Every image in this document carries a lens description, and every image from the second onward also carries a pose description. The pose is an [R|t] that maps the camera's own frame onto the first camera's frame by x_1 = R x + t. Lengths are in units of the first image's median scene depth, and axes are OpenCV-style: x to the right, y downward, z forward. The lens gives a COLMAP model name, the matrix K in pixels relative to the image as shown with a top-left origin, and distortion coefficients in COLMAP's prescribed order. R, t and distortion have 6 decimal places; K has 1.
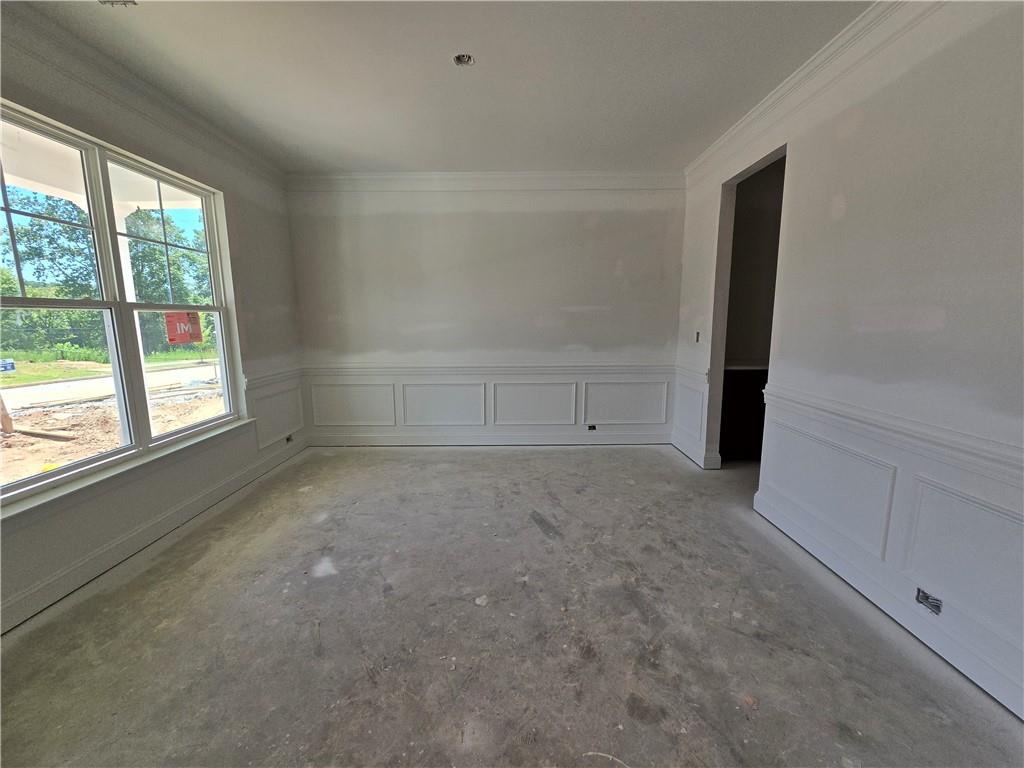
lens RADIAL K [[420.2, 0, 511.7], [0, 420.2, 384.8], [0, 0, 1]] dist [-0.003060, 0.001137]
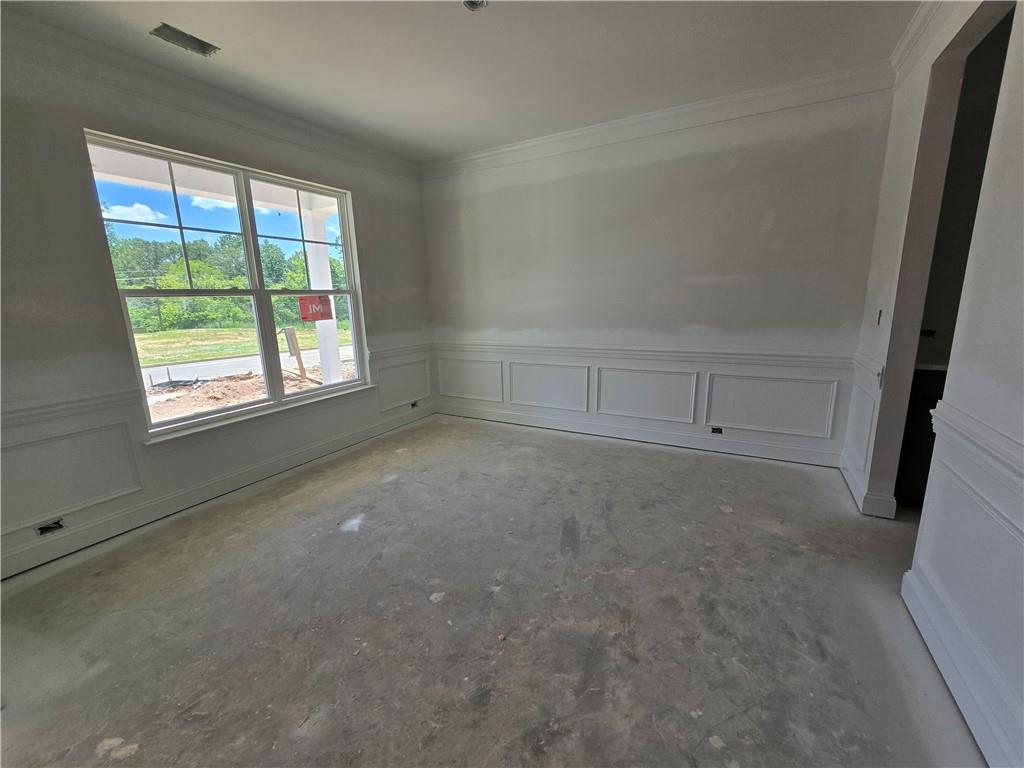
lens RADIAL K [[420.2, 0, 510.1], [0, 420.2, 385.1], [0, 0, 1]] dist [-0.003060, 0.001137]
pose [[0.873991, 0.083528, -0.478709, 0.358766], [-0.054590, 0.995757, 0.074080, -0.034305], [0.482866, -0.038613, 0.874843, 0.190403]]
